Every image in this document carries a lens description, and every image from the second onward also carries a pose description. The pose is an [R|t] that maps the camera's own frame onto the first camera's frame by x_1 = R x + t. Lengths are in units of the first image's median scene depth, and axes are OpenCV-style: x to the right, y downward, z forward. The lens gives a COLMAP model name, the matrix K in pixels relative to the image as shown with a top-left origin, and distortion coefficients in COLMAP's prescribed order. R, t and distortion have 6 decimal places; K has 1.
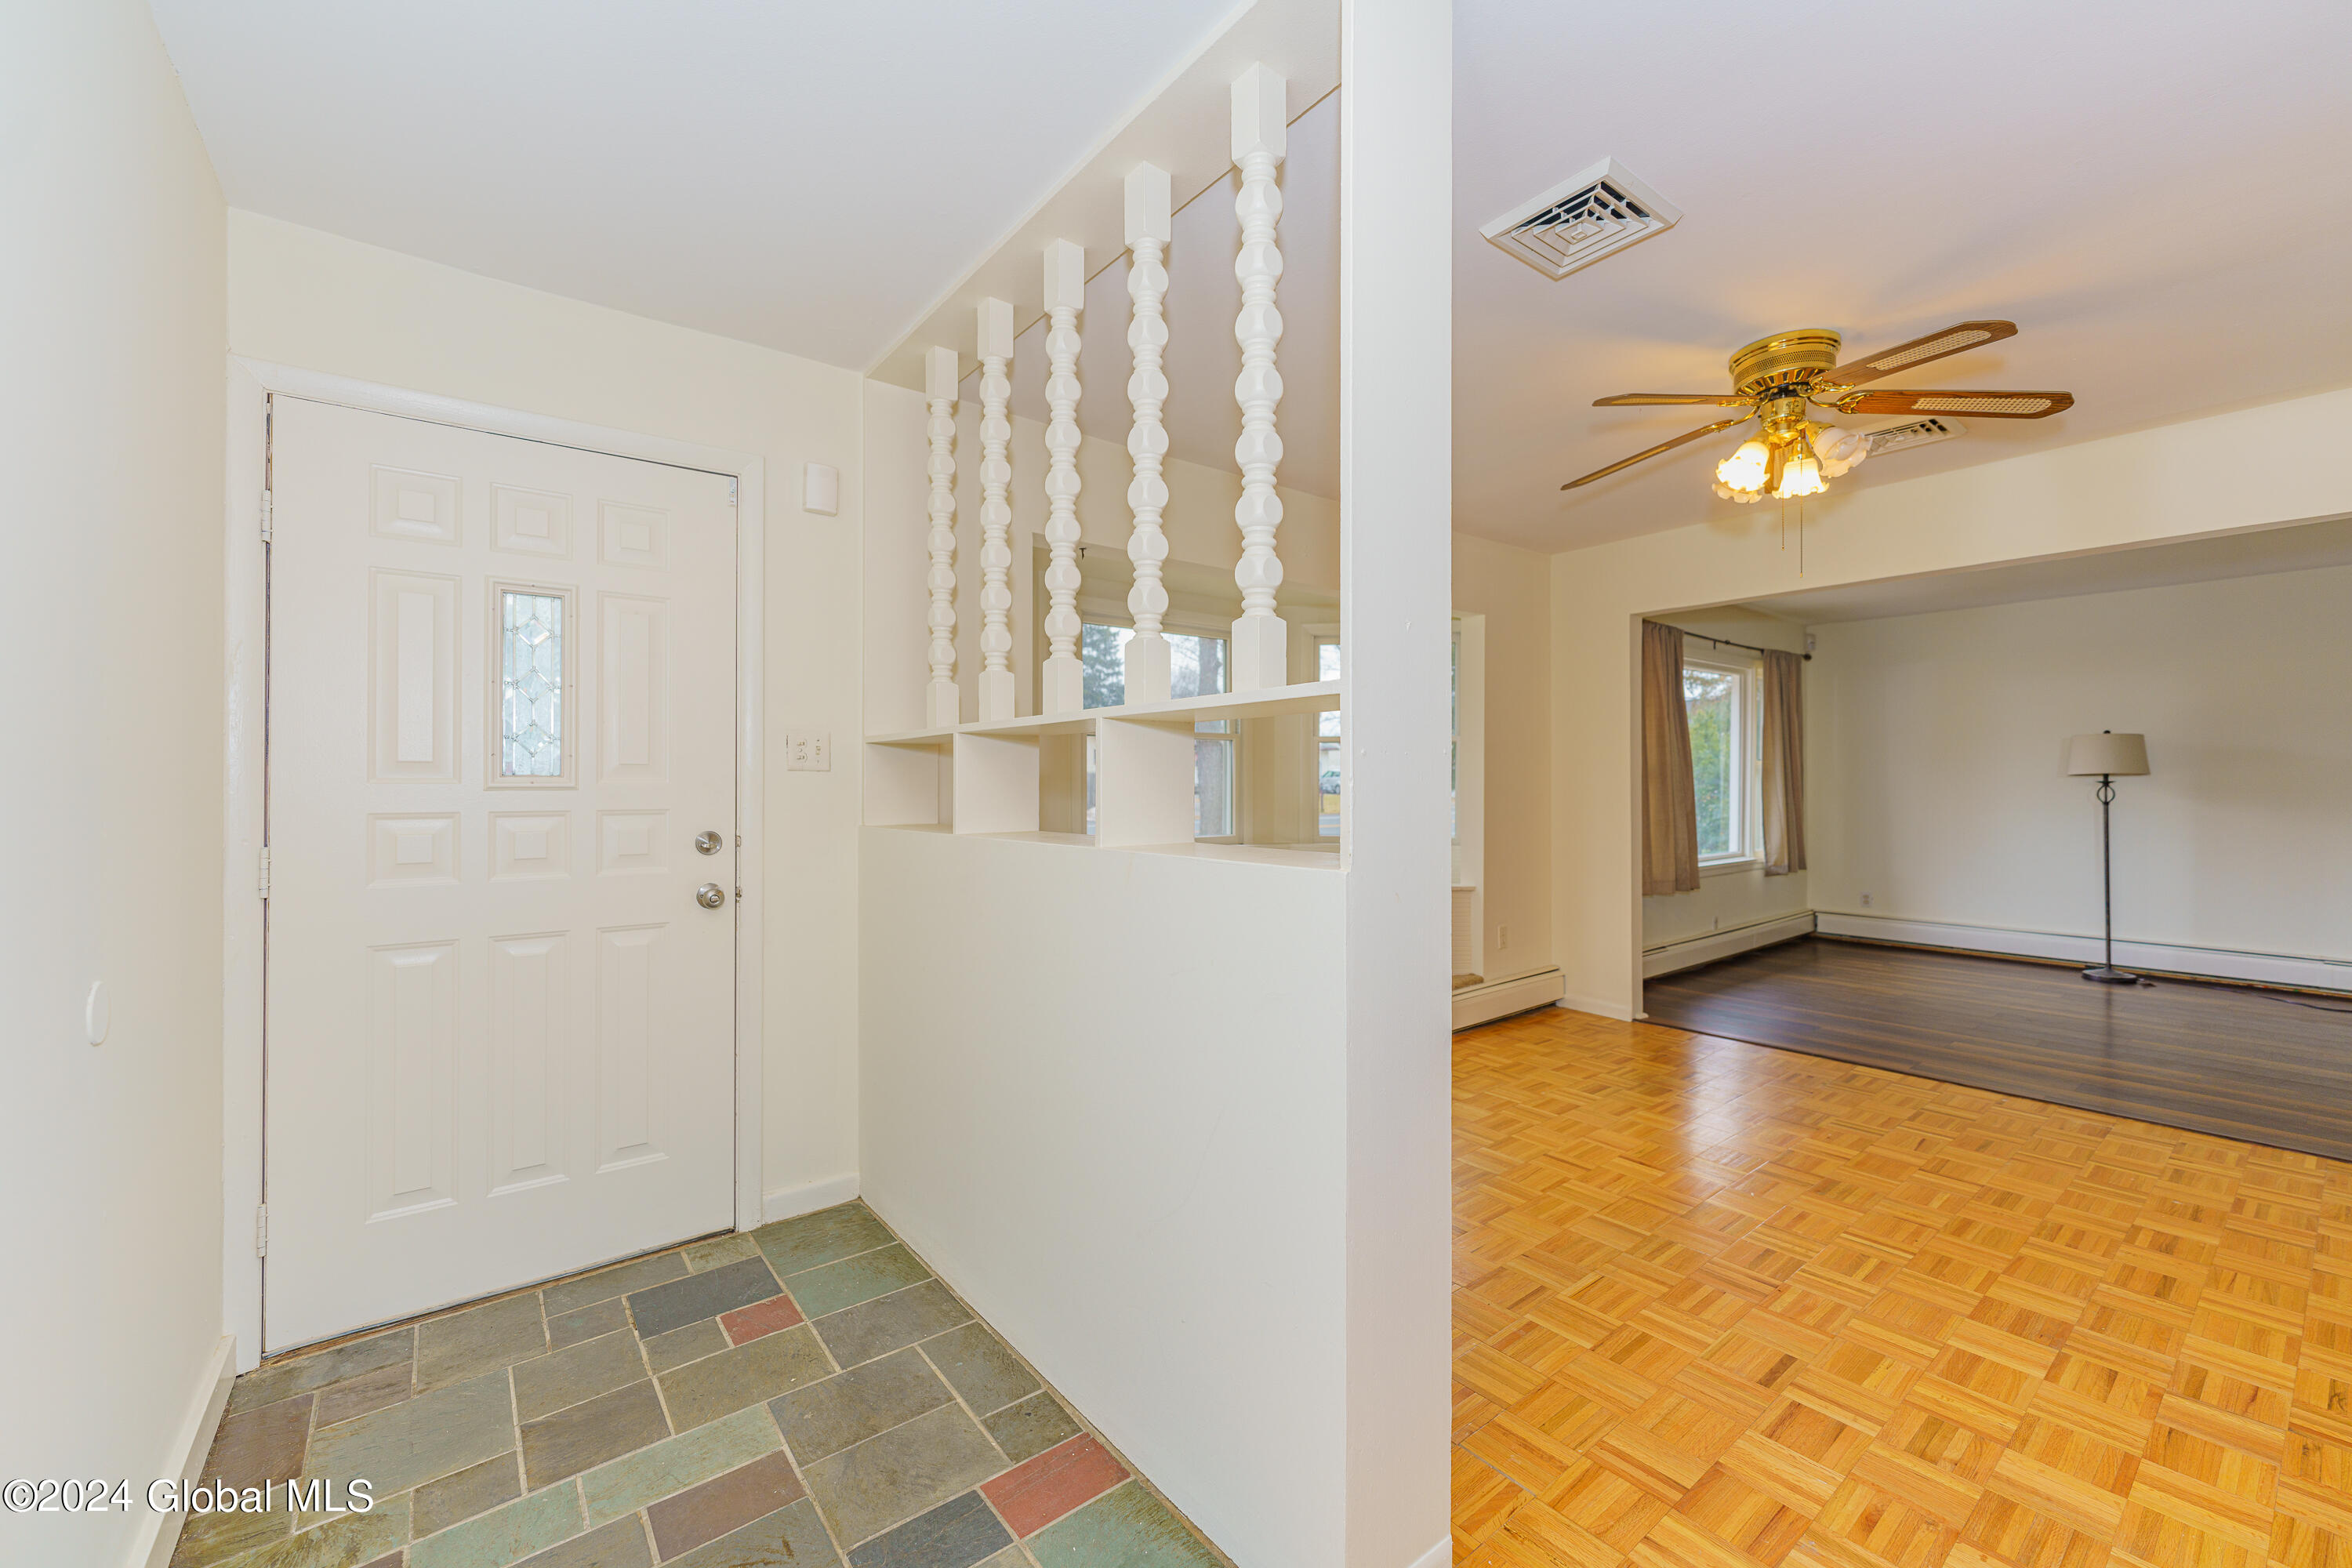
lens RADIAL K [[943.0, 0, 1177.0], [0, 943.0, 783.6], [0, 0, 1]] dist [-0.000632, -0.000102]
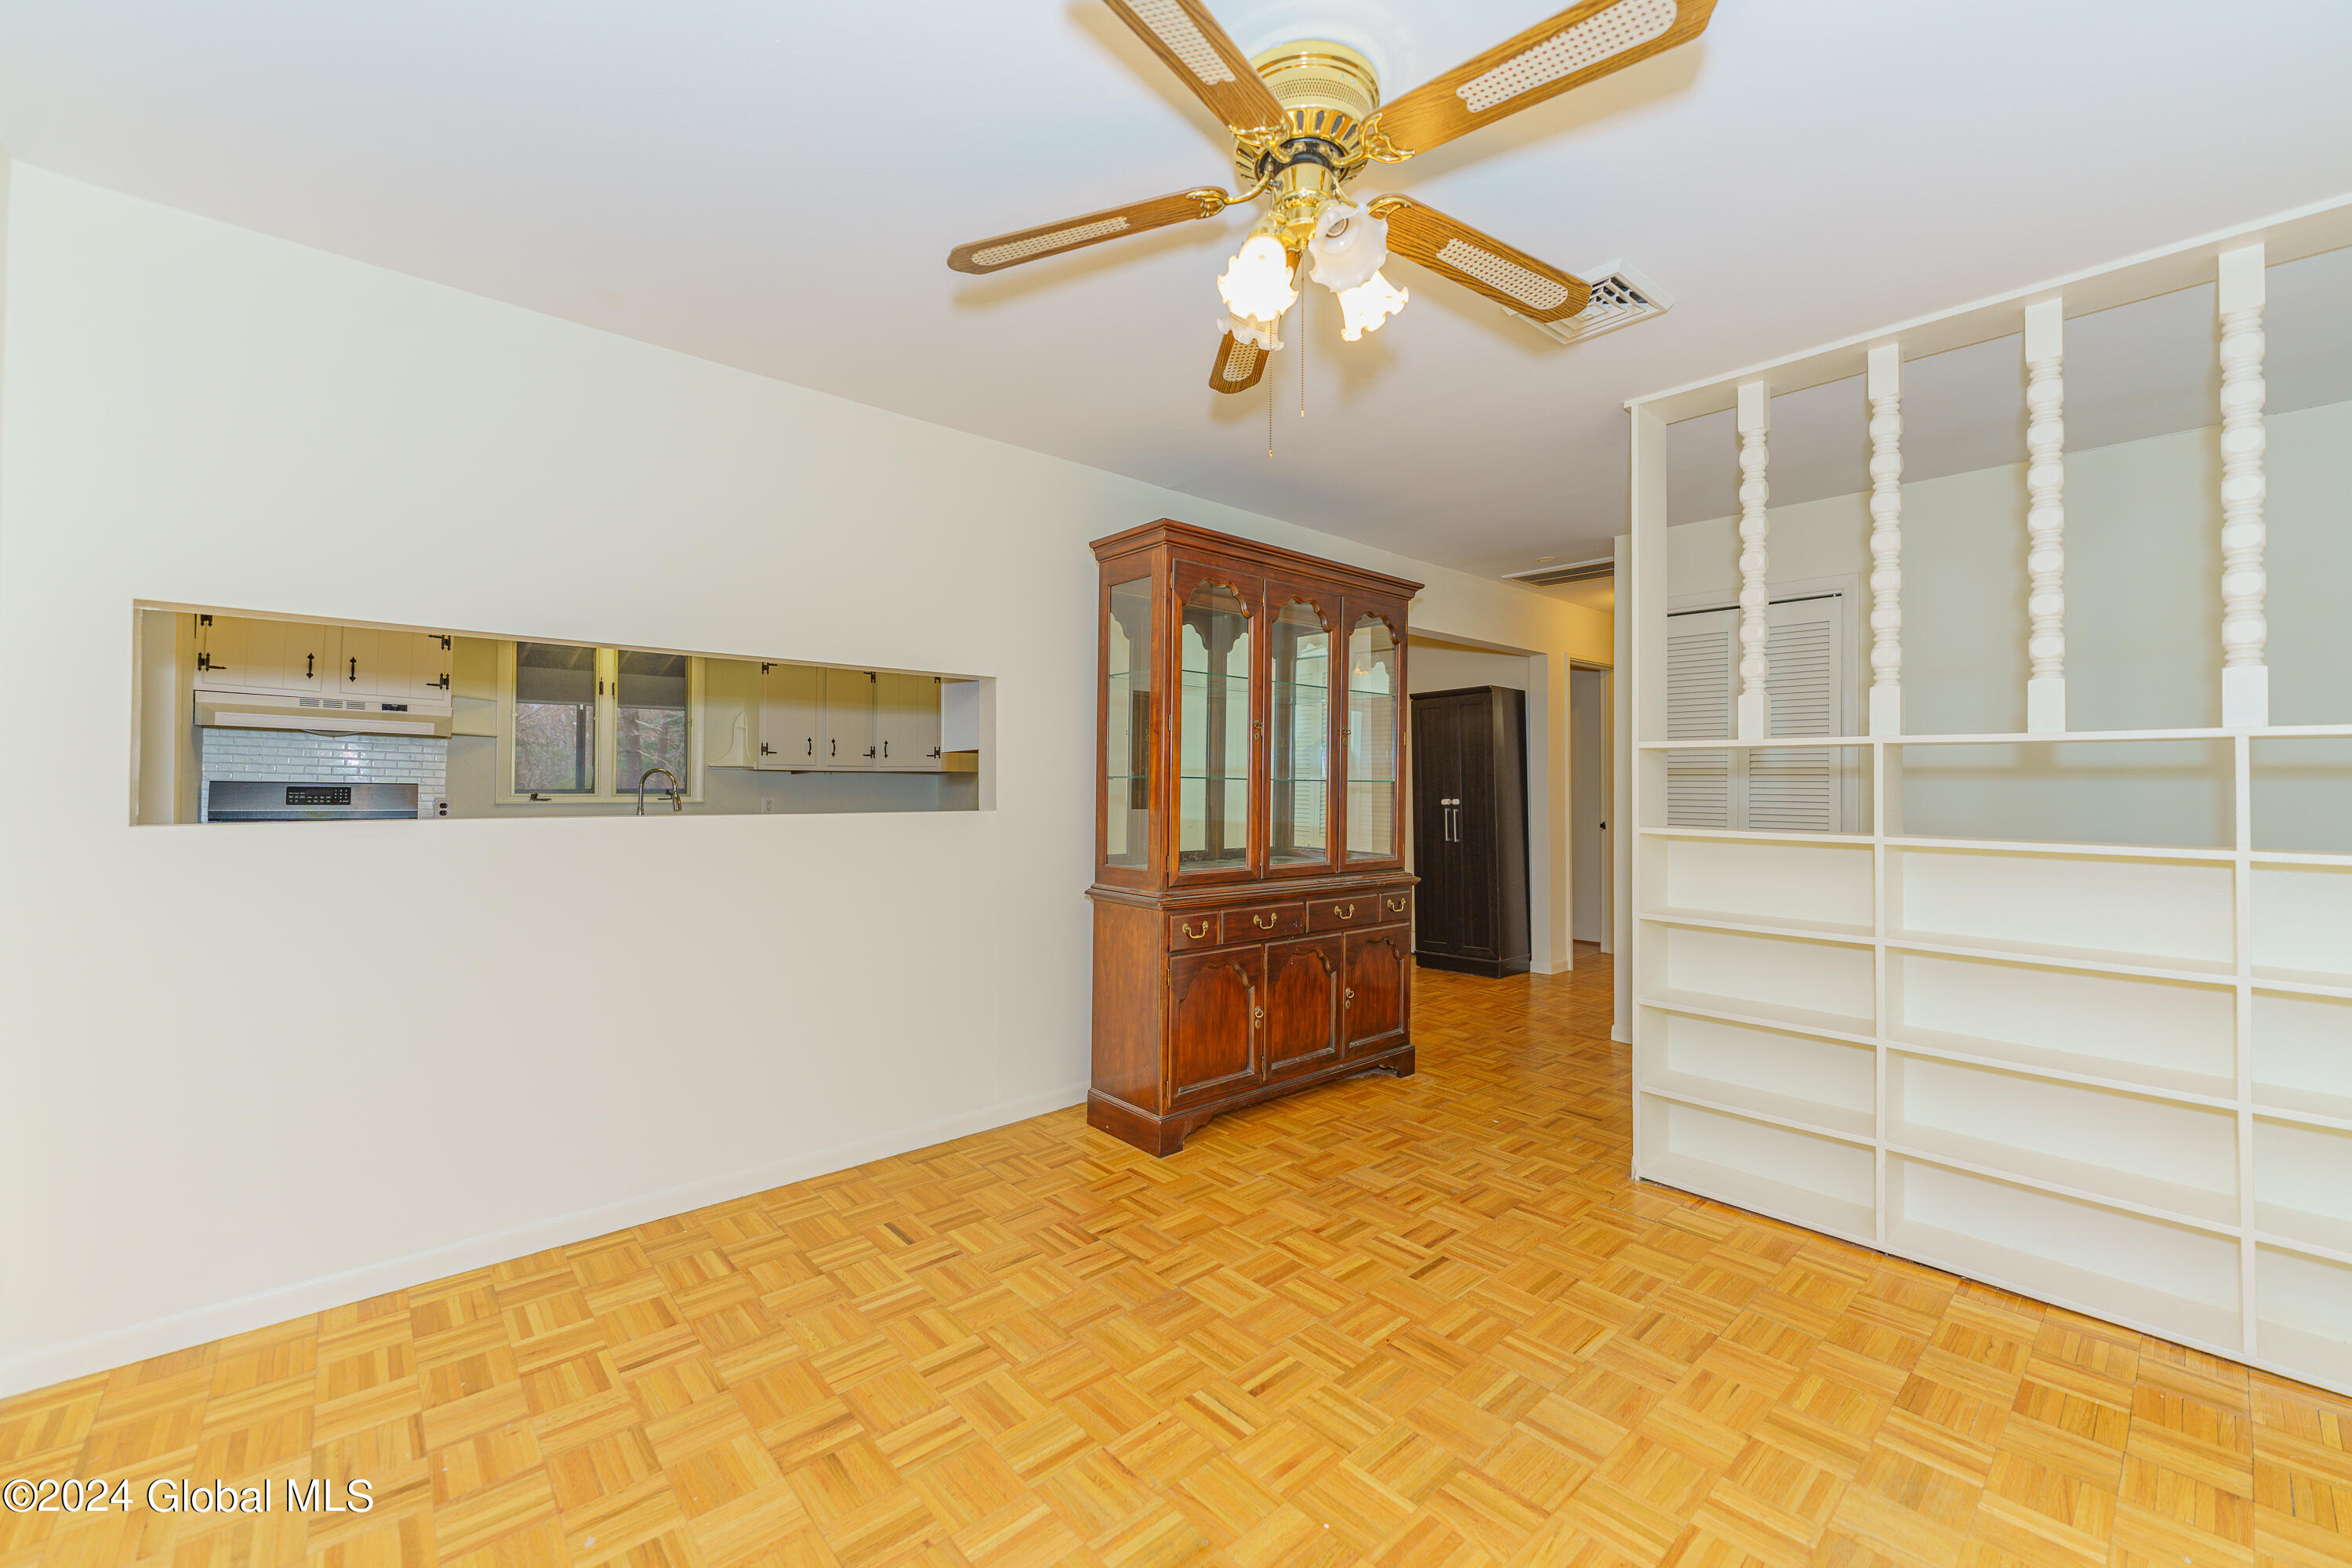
lens RADIAL K [[943.0, 0, 1175.9], [0, 943.0, 784.3], [0, 0, 1]] dist [-0.000632, -0.000102]
pose [[-0.997941, -0.002996, -0.064073, 1.014511], [-0.002296, 0.999937, -0.011001, 0.005804], [0.064102, -0.010831, -0.997885, 2.141606]]
